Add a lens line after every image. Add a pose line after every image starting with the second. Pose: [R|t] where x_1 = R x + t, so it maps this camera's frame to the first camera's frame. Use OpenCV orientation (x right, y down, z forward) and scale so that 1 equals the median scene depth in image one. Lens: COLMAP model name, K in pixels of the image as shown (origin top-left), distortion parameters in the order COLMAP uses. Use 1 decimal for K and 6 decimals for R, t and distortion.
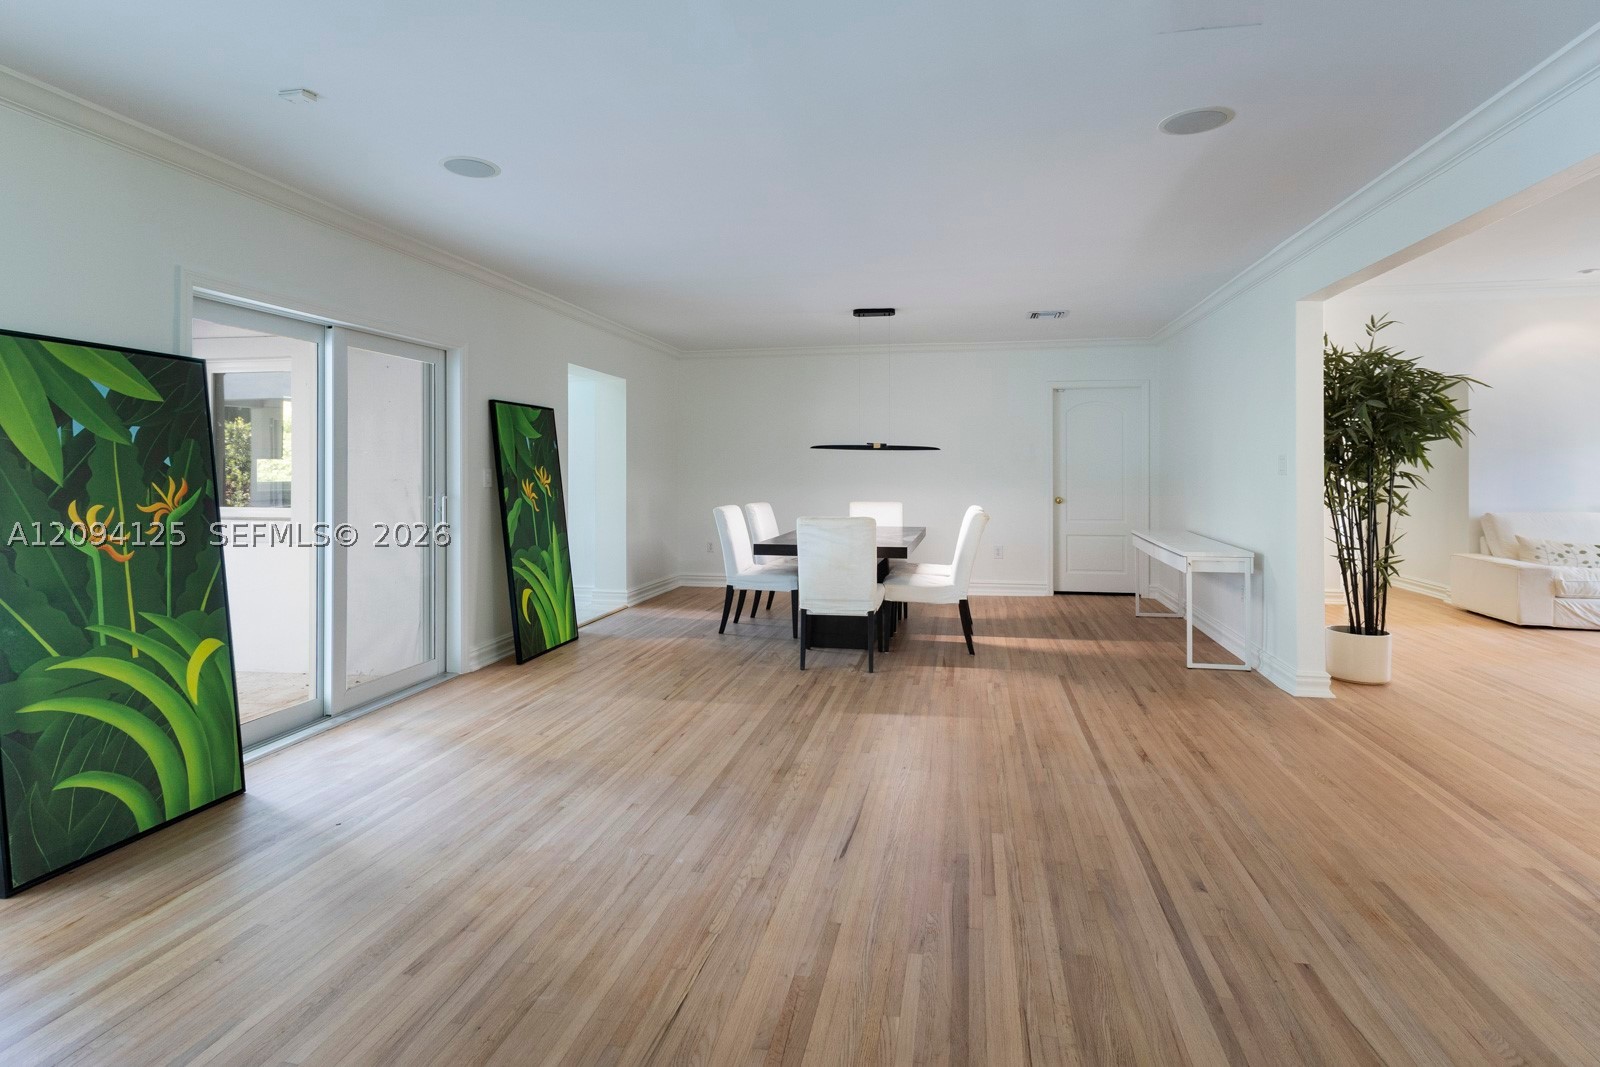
lens RADIAL K [[767.1, 0, 795.7], [0, 767.1, 464.2], [0, 0, 1]] dist [0.001413, 0.002723]
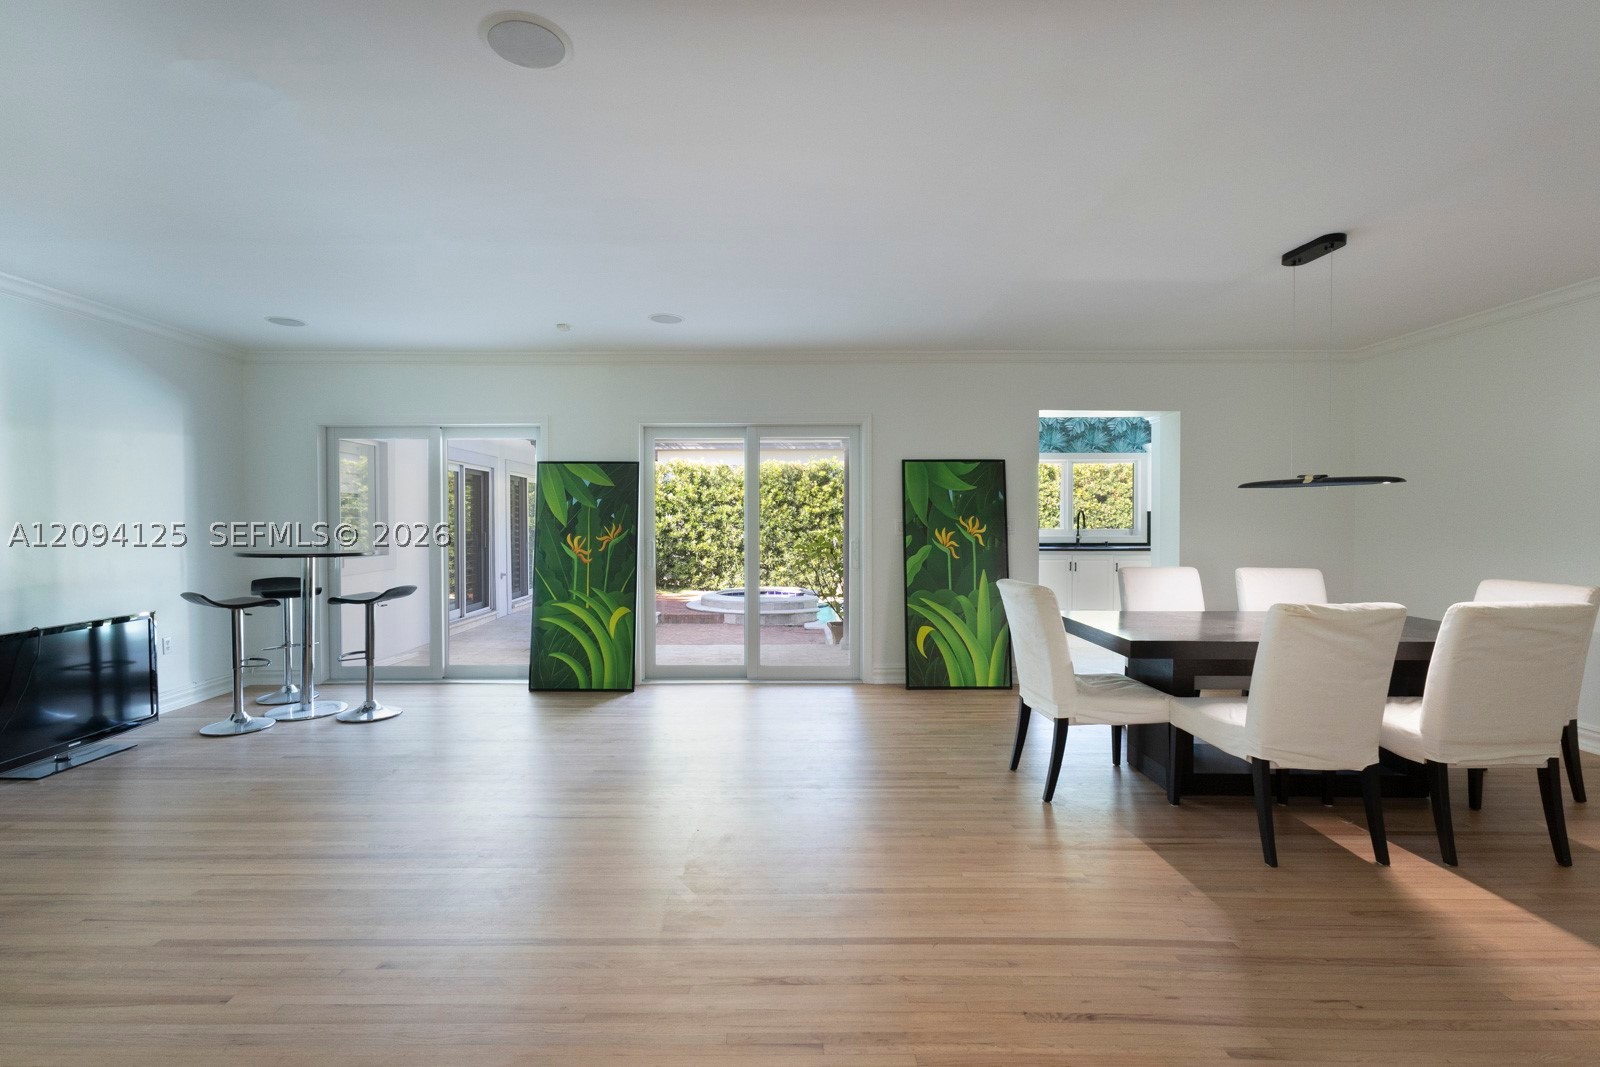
lens RADIAL K [[767.1, 0, 815.1], [0, 767.1, 533.5], [0, 0, 1]] dist [0.001413, 0.002723]
pose [[0.229602, 0.017033, -0.973136, 1.119075], [0.007077, 0.999791, 0.019170, 0.007199], [0.973259, -0.011288, 0.229433, 0.937671]]
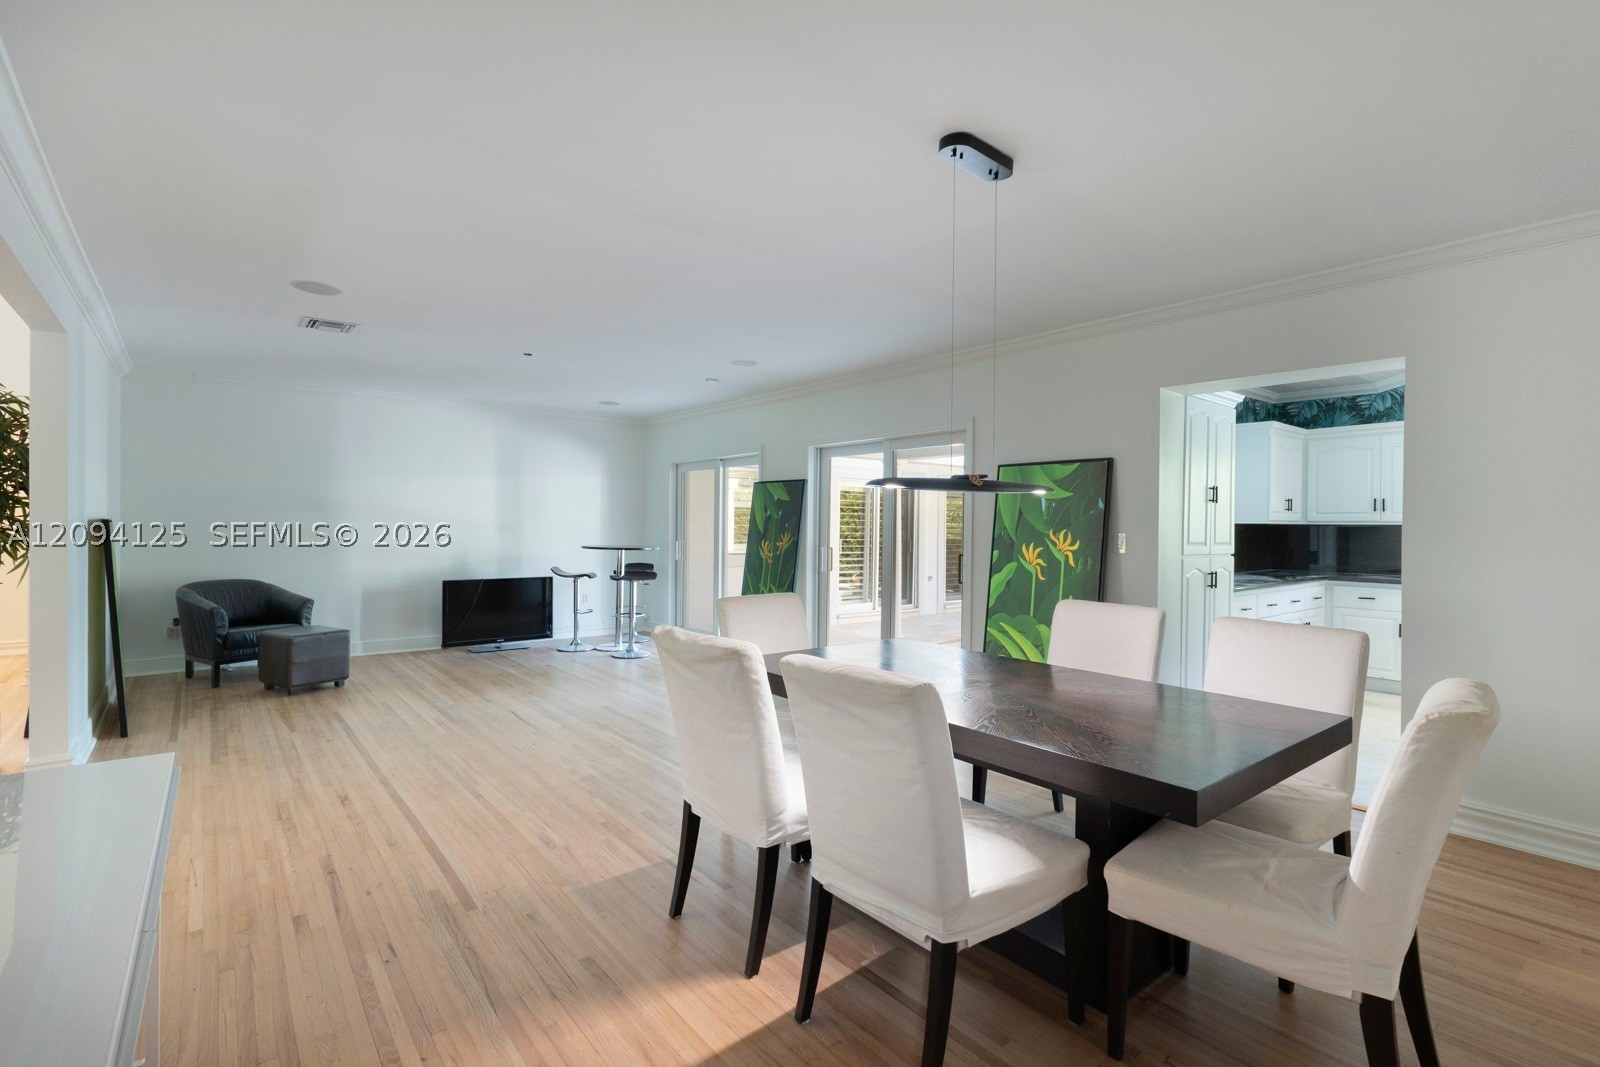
lens RADIAL K [[767.1, 0, 779.7], [0, 767.1, 528.9], [0, 0, 1]] dist [0.001413, 0.002723]
pose [[-0.641959, -0.003431, -0.766731, 0.929042], [-0.007096, 0.999974, 0.001467, 0.004222], [0.766706, 0.006383, -0.641967, 2.251845]]
